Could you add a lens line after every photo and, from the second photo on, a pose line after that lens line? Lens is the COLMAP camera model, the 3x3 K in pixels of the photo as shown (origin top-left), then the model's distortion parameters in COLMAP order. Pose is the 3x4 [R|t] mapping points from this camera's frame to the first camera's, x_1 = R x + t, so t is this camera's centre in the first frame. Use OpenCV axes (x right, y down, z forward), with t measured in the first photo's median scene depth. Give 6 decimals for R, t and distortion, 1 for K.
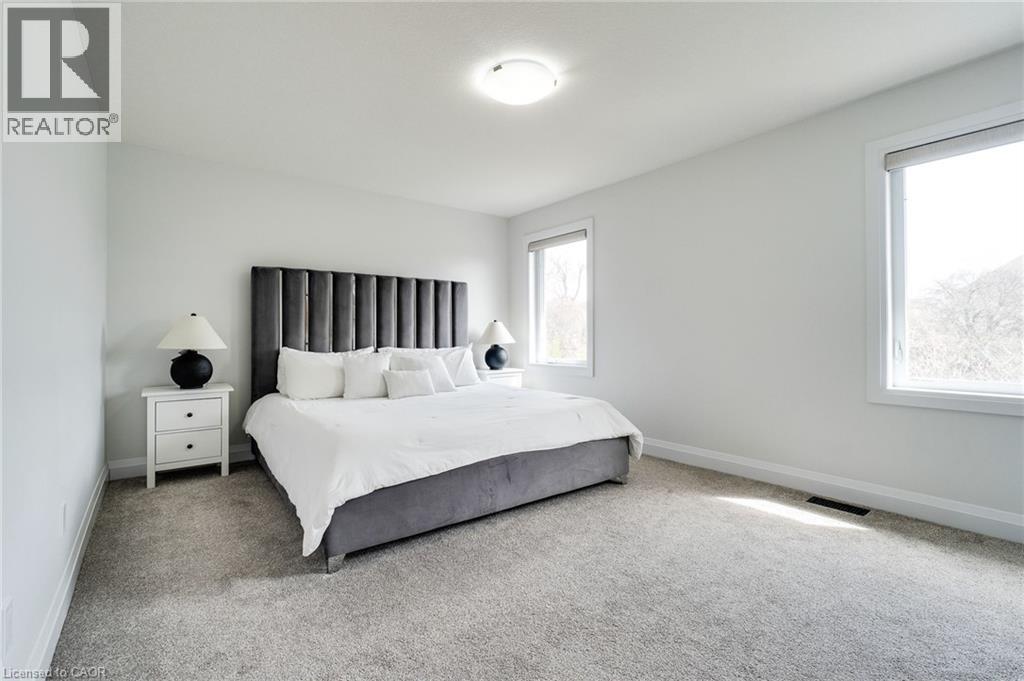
lens RADIAL K [[449.1, 0, 510.4], [0, 449.1, 341.3], [0, 0, 1]] dist [-0.013736, 0.006367]
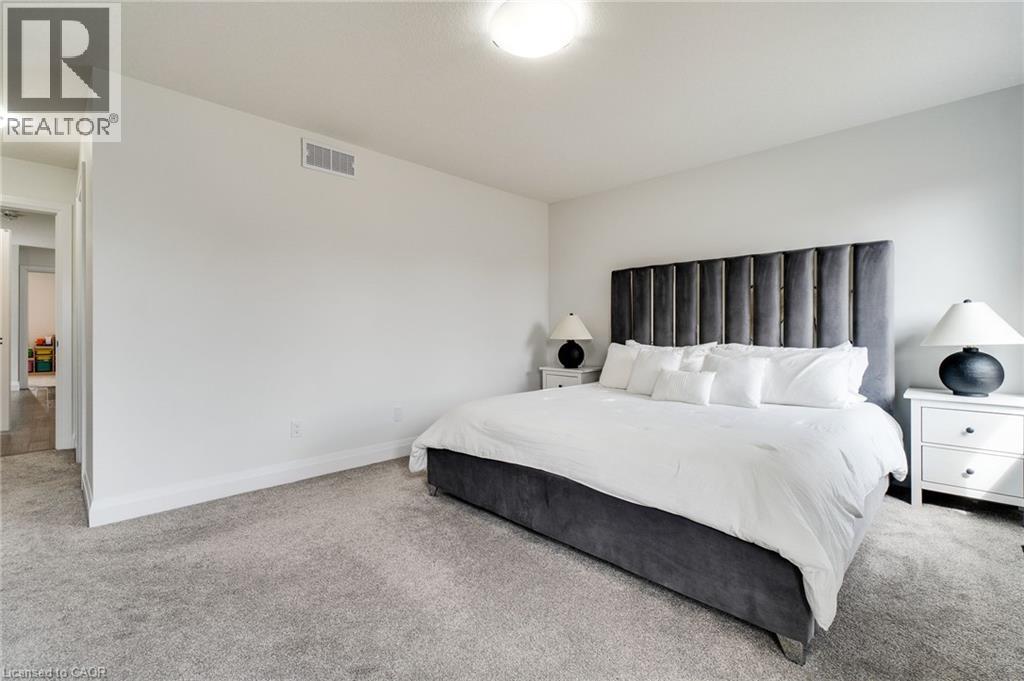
lens RADIAL K [[449.1, 0, 507.3], [0, 449.1, 339.7], [0, 0, 1]] dist [-0.013736, 0.006367]
pose [[0.130489, 0.022596, -0.991192, 0.588748], [-0.012371, 0.999700, 0.021162, -0.007892], [0.991373, 0.009501, 0.130730, 0.591917]]
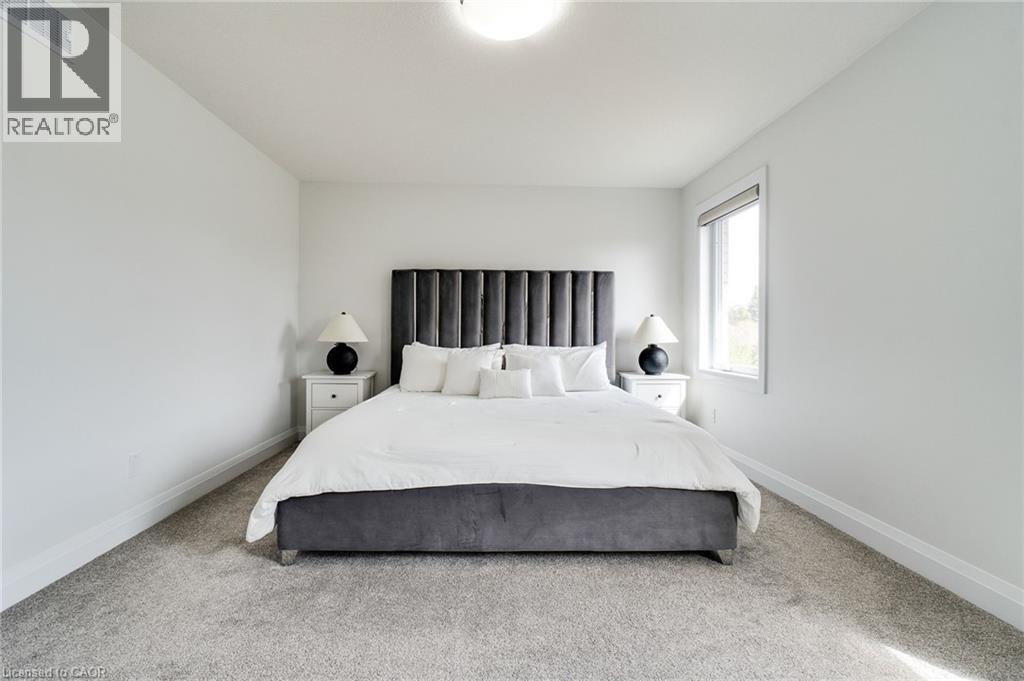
lens RADIAL K [[449.1, 0, 510.3], [0, 449.1, 332.6], [0, 0, 1]] dist [-0.013736, 0.006367]
pose [[0.814079, 0.009001, -0.580684, 0.336596], [-0.016357, 0.999839, -0.007434, -0.005540], [0.580523, 0.015551, 0.814095, 0.261636]]
